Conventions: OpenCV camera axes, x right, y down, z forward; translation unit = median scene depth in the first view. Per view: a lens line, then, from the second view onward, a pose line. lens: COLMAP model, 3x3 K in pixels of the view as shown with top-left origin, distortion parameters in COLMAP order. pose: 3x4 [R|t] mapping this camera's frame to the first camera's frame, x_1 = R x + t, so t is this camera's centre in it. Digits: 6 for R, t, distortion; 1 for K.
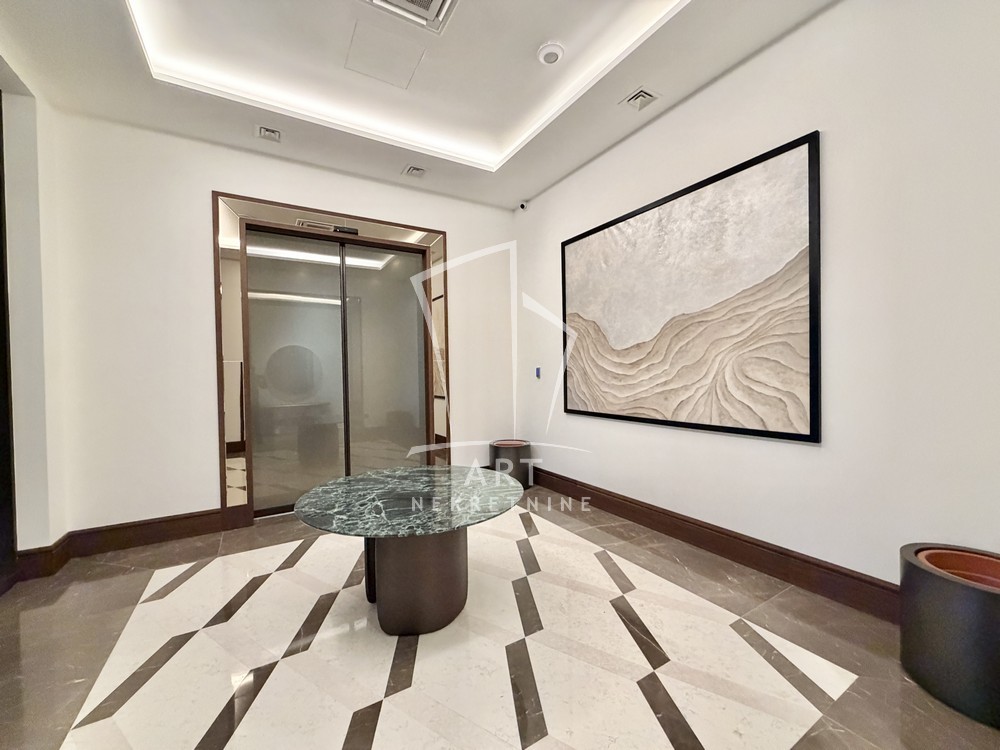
lens RADIAL K [[395.5, 0, 500.0], [0, 395.5, 378.6], [0, 0, 1]] dist [-0.015739, -0.000021]
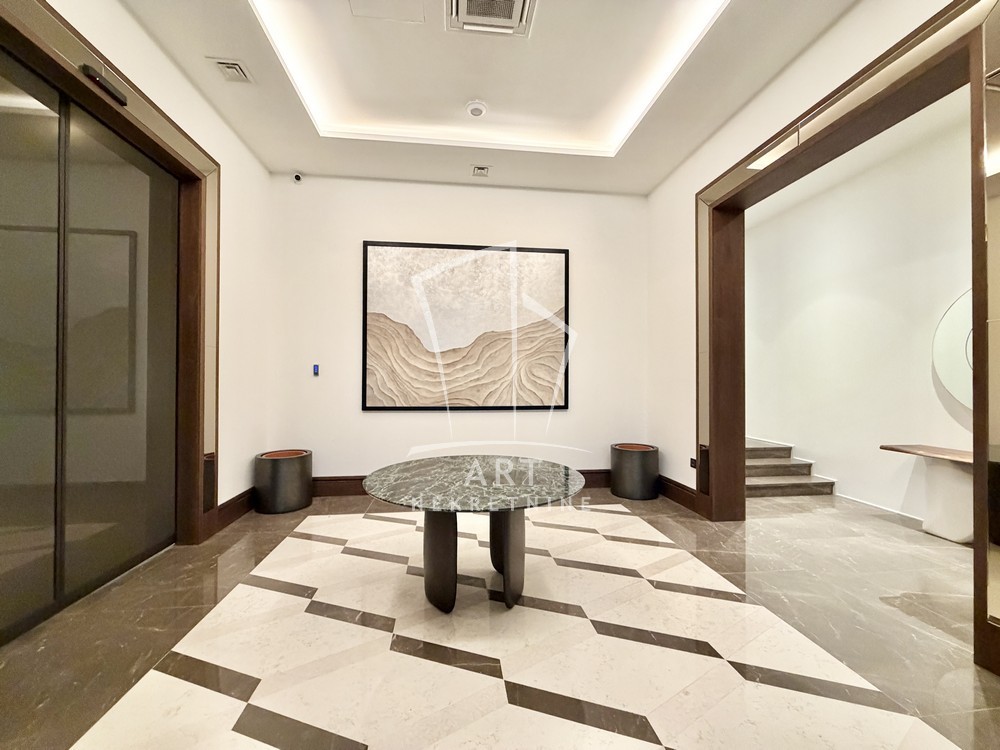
lens RADIAL K [[397.3, 0, 496.4], [0, 397.3, 376.3], [0, 0, 1]] dist [0.000746, 0.000006]
pose [[0.405816, 0.024625, 0.913623, -0.822214], [0.006685, 0.999530, -0.029910, 0.042631], [-0.913930, 0.018245, 0.405461, 0.382063]]
